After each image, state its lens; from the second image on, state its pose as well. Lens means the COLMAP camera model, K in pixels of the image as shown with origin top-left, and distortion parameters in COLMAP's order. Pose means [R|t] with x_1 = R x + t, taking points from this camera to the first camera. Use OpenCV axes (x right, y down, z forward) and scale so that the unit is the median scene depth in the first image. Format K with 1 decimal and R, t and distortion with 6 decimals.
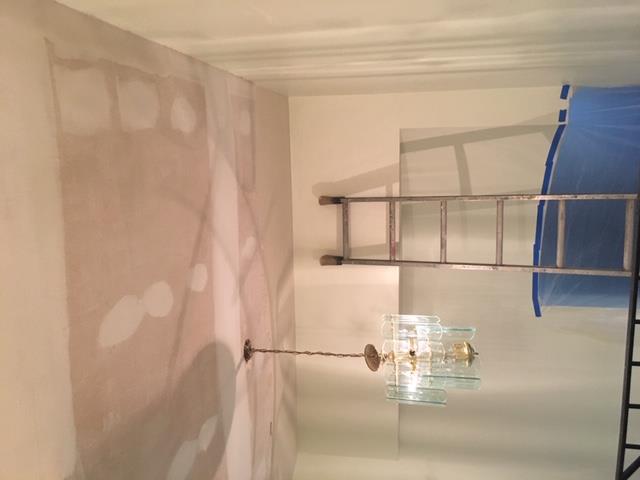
lens RADIAL K [[543.4, 0, 320.0], [0, 543.4, 240.0], [0, 0, 1]] dist [0.248725, 0.000373]
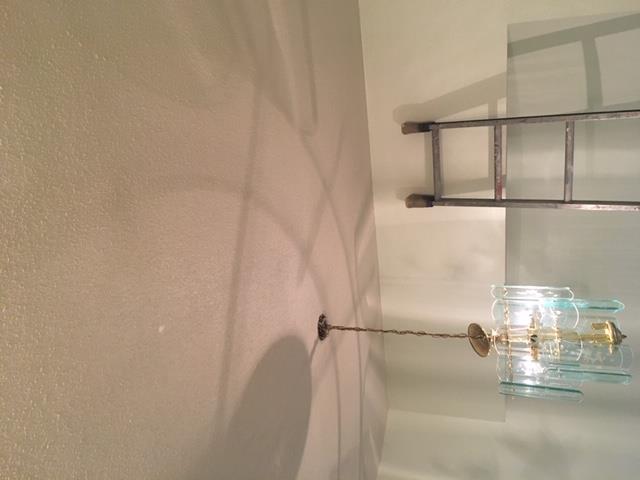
lens RADIAL K [[586.0, 0, 320.0], [0, 586.0, 240.0], [0, 0, 1]] dist [0.116604, -0.000029]
pose [[0.988736, -0.037936, -0.144782, -0.001339], [0.058746, 0.988082, 0.142281, -0.042012], [0.137659, -0.149183, 0.979180, 0.108355]]
